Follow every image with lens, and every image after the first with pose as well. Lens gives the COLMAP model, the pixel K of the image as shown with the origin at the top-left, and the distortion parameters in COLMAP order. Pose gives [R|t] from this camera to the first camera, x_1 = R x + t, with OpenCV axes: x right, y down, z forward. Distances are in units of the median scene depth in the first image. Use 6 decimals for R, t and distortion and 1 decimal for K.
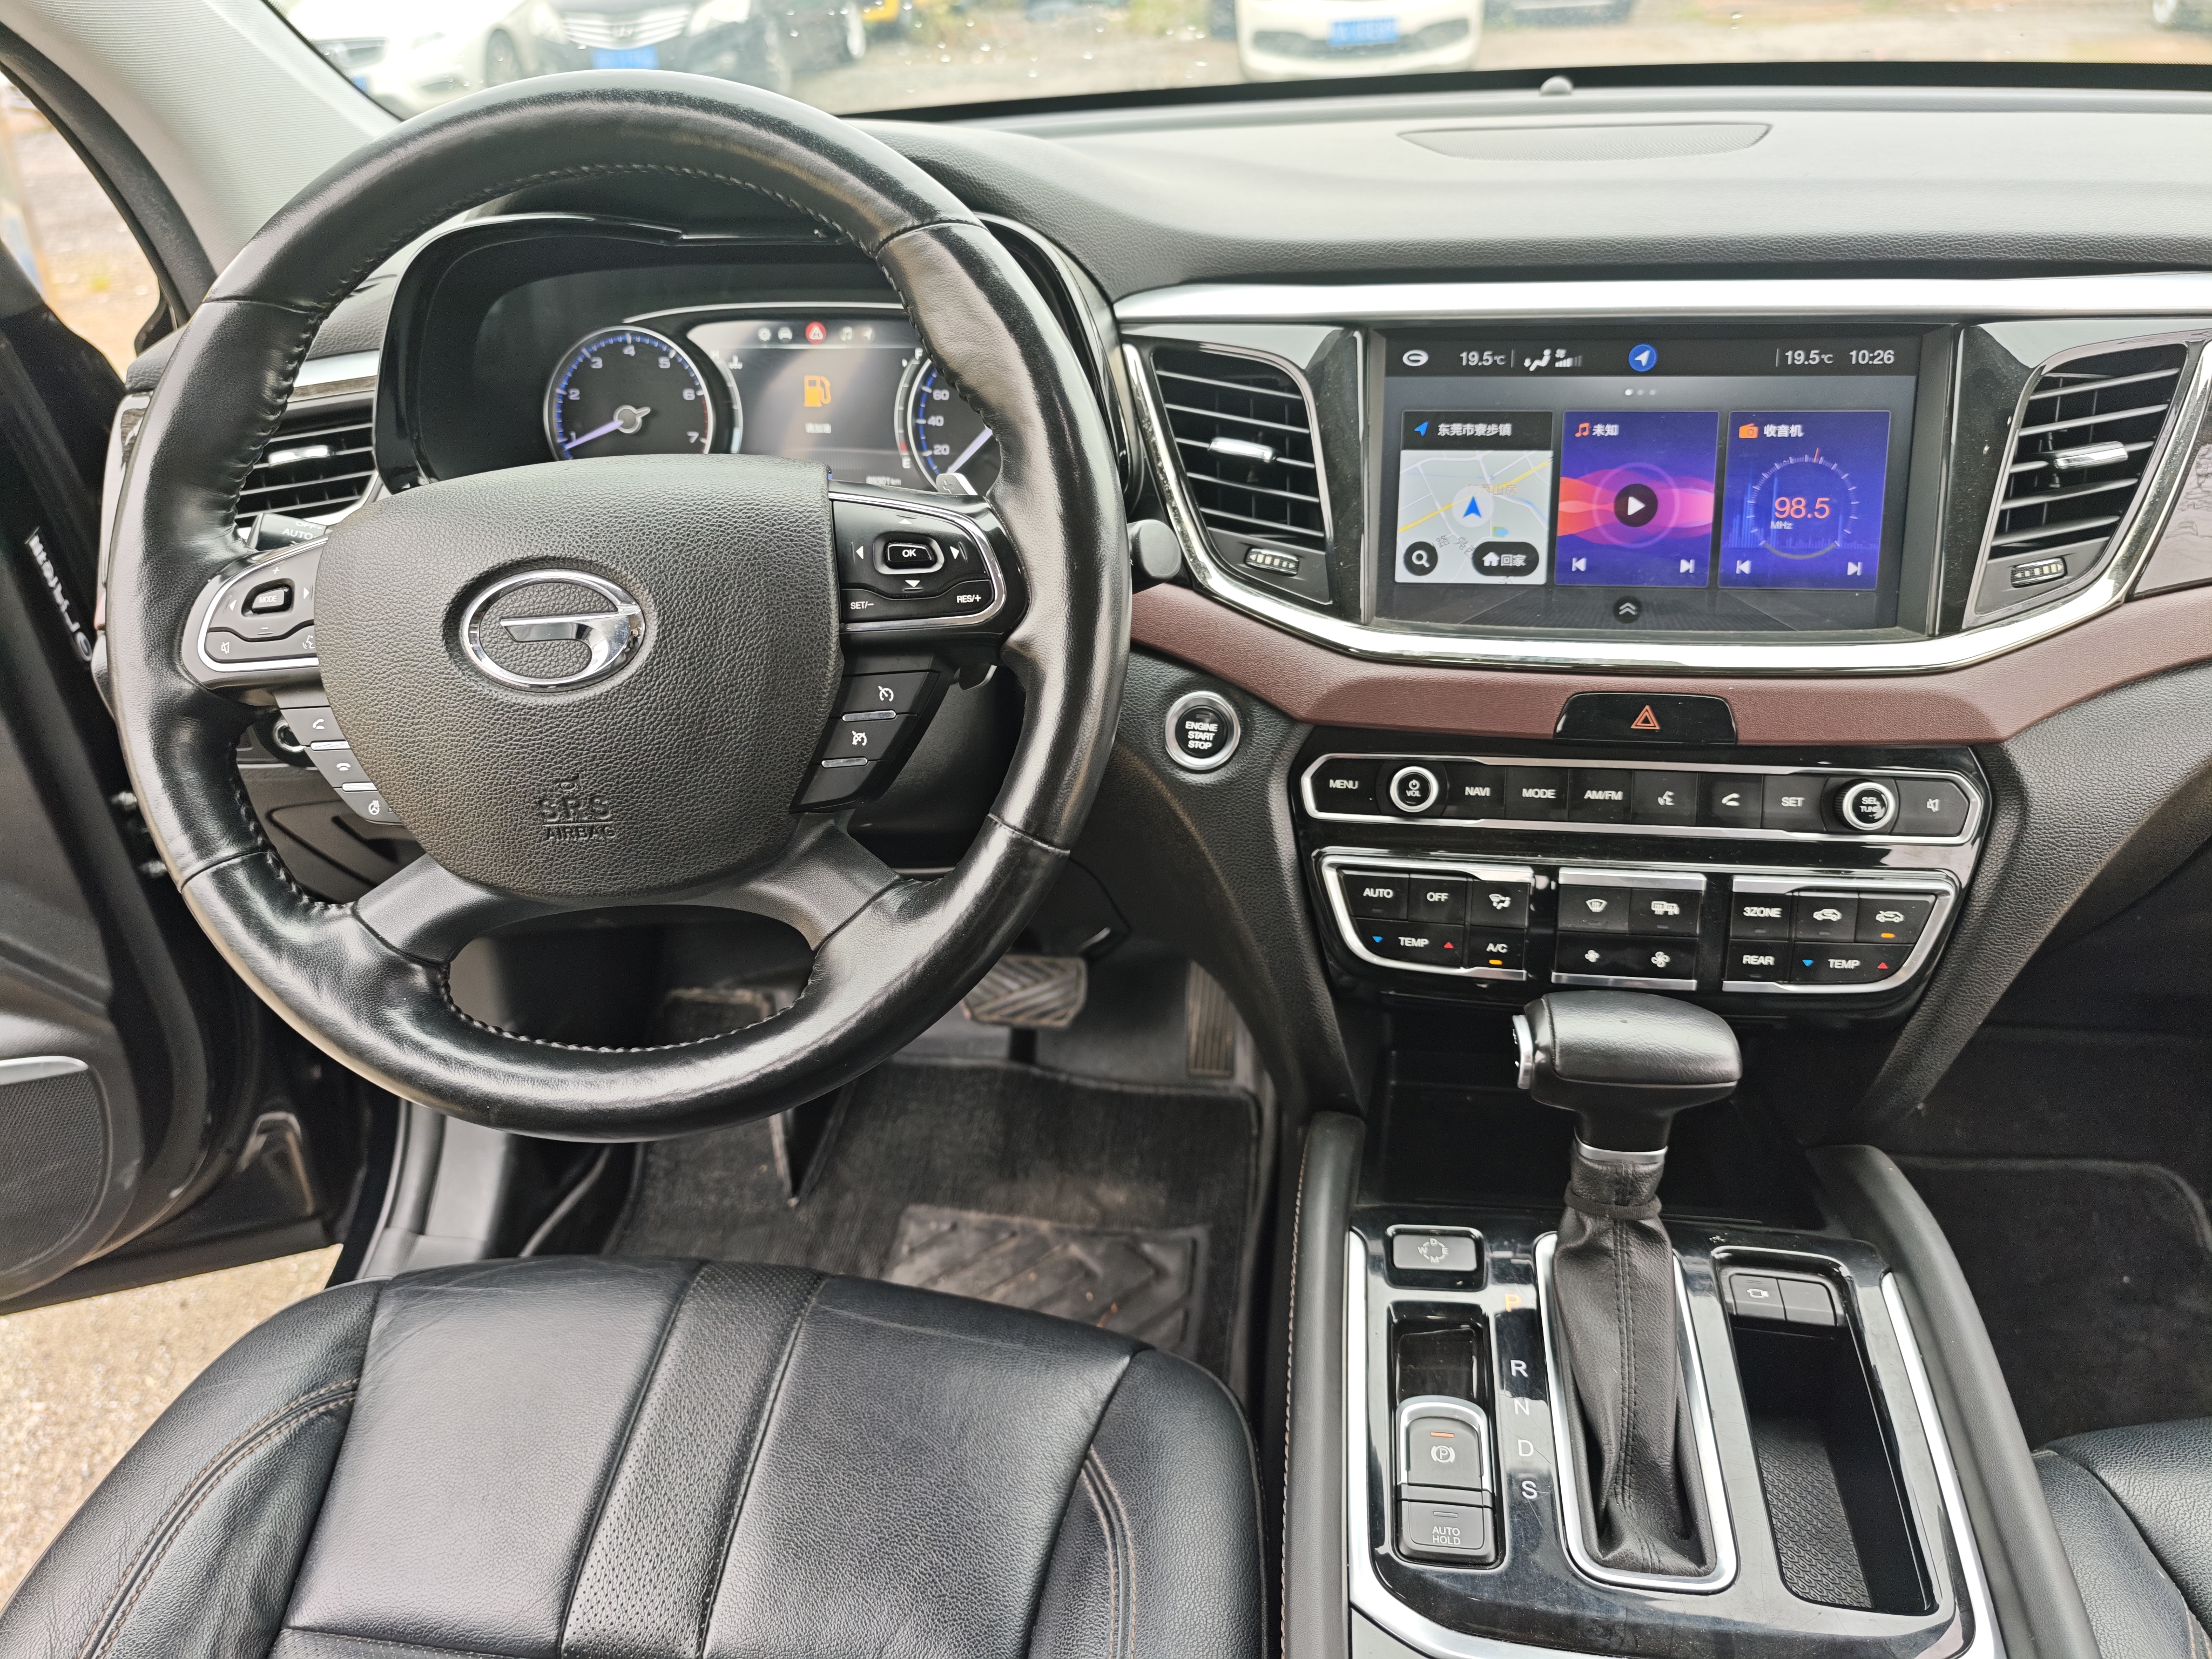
lens RADIAL K [[1492.2, 0, 1104.5], [0, 1492.2, 804.1], [0, 0, 1]] dist [0.009971, -0.021954]
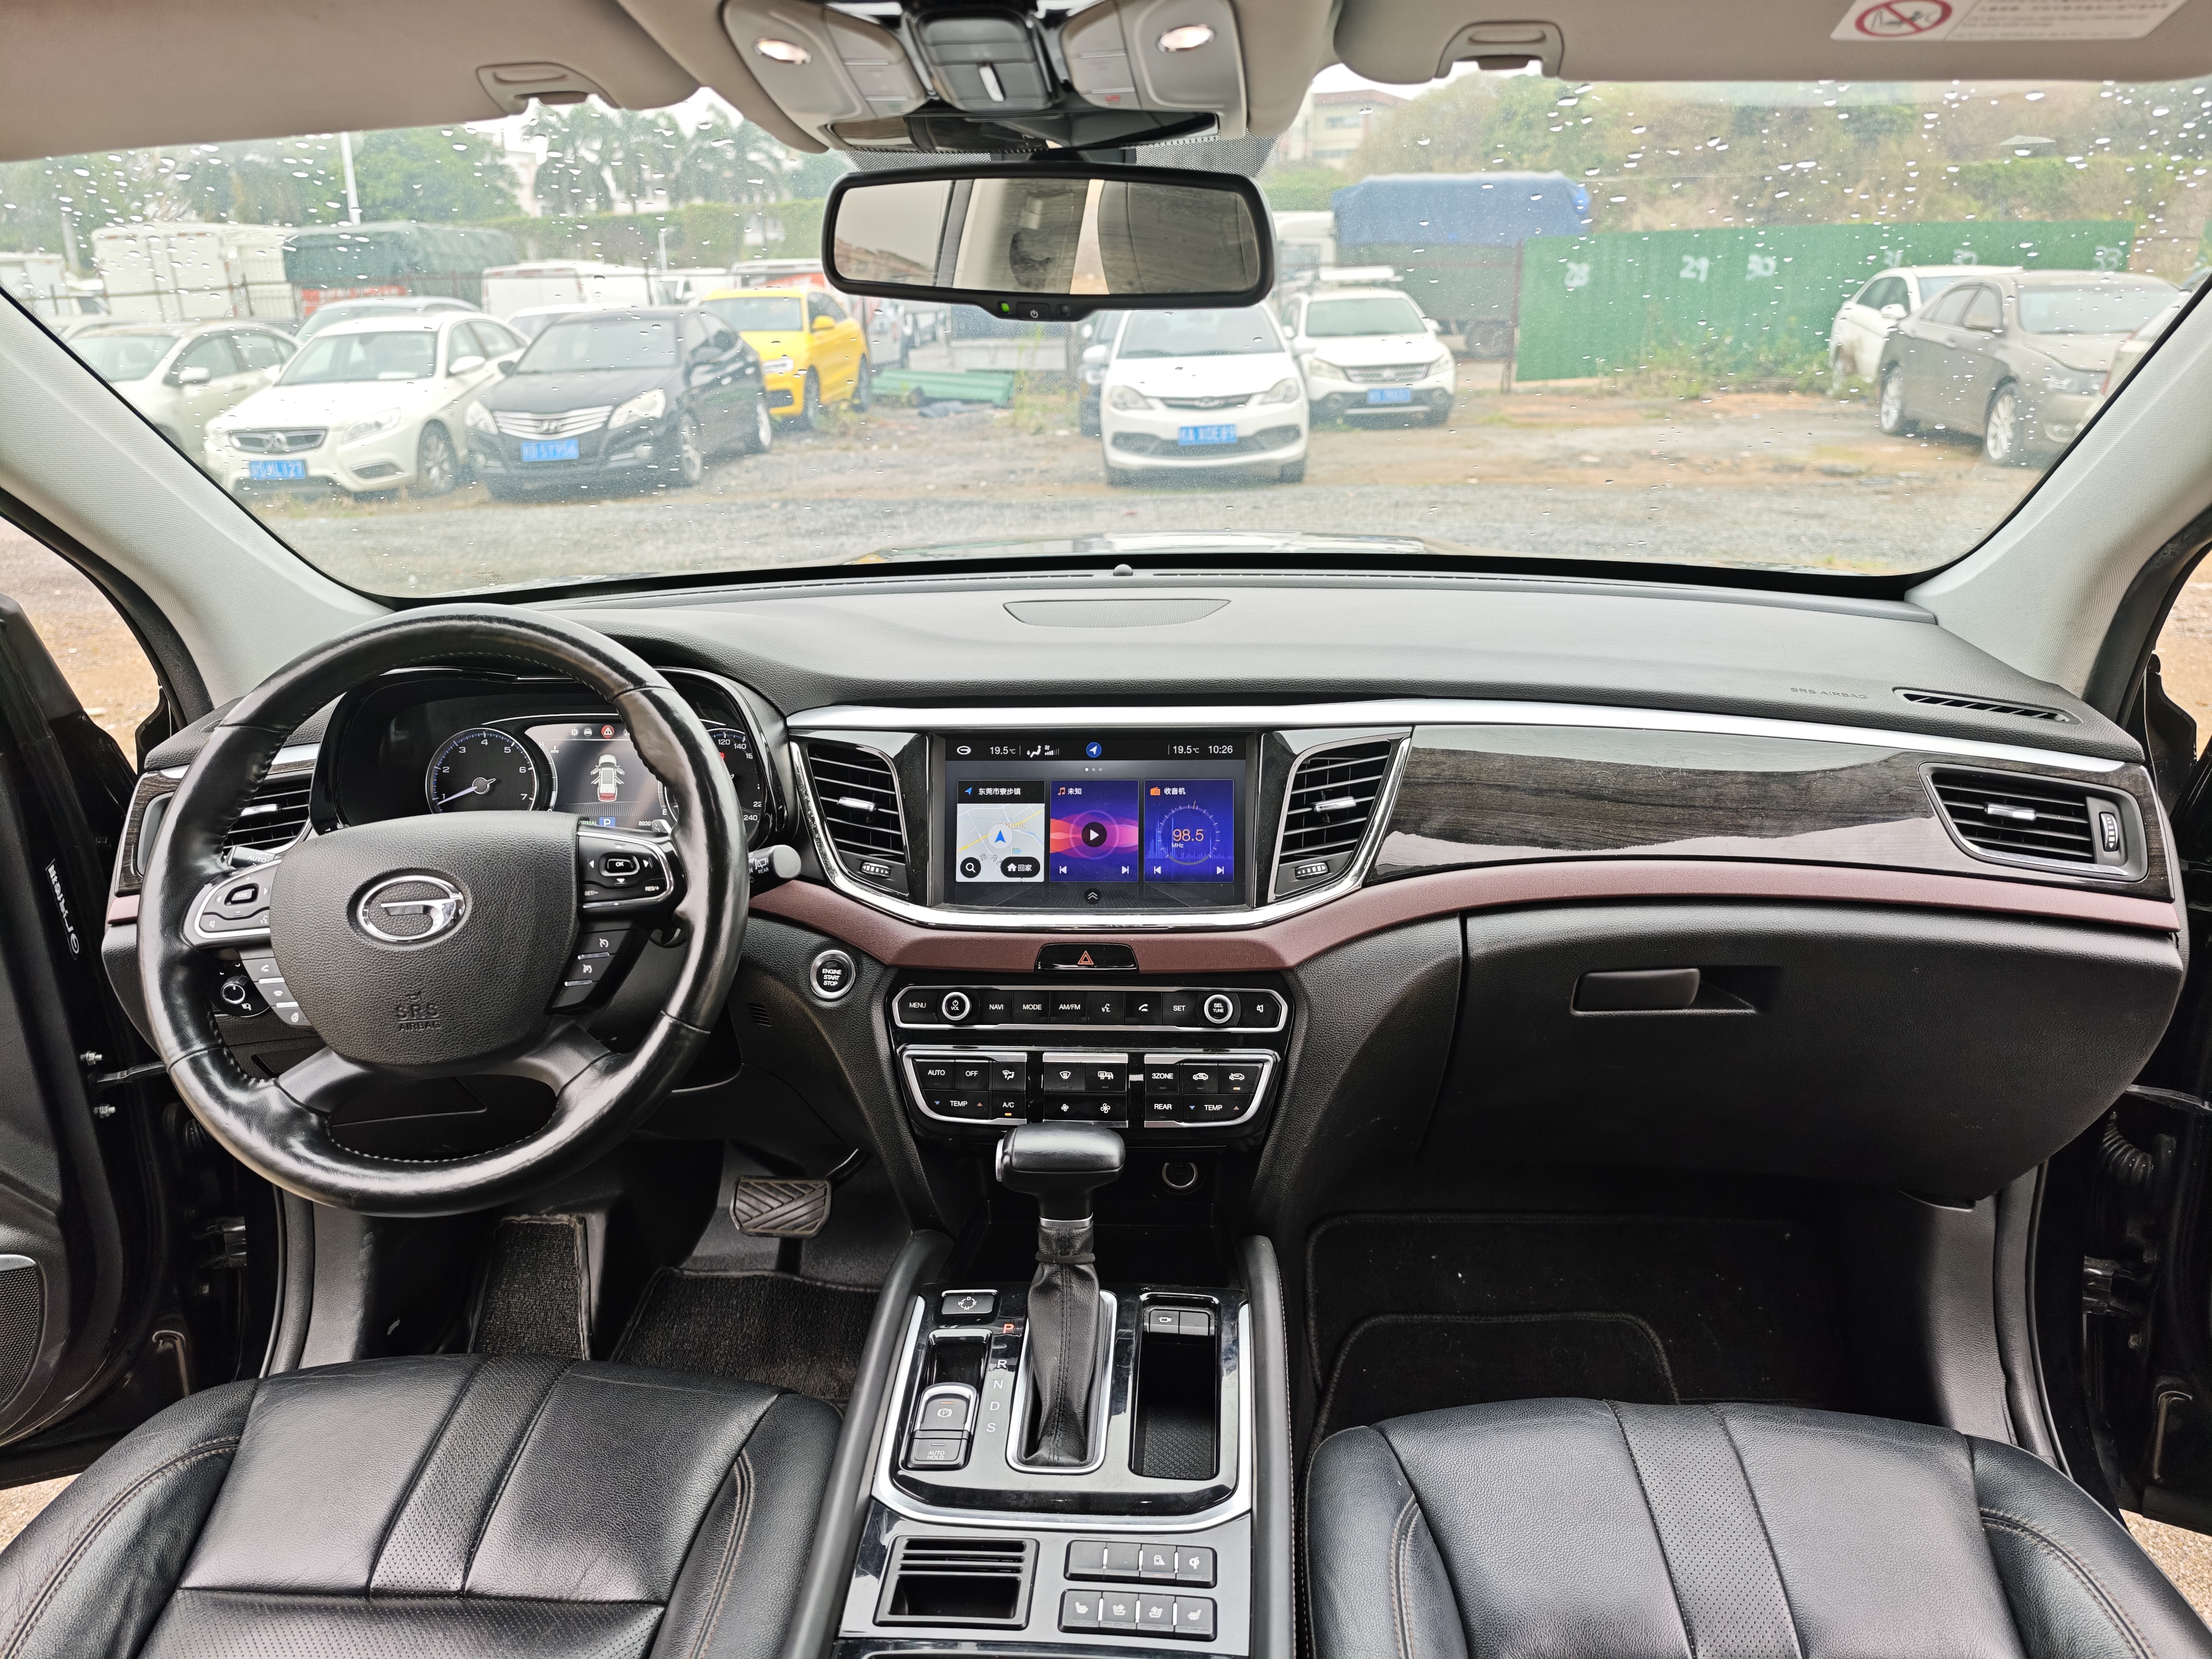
lens RADIAL K [[1480.7, 0, 1118.4], [0, 1480.7, 824.0], [0, 0, 1]] dist [0.033576, -0.044652]
pose [[0.997539, -0.007726, 0.069692, 0.276703], [0.021929, 0.978429, -0.205415, 0.133144], [-0.066601, 0.206438, 0.976190, -0.641571]]
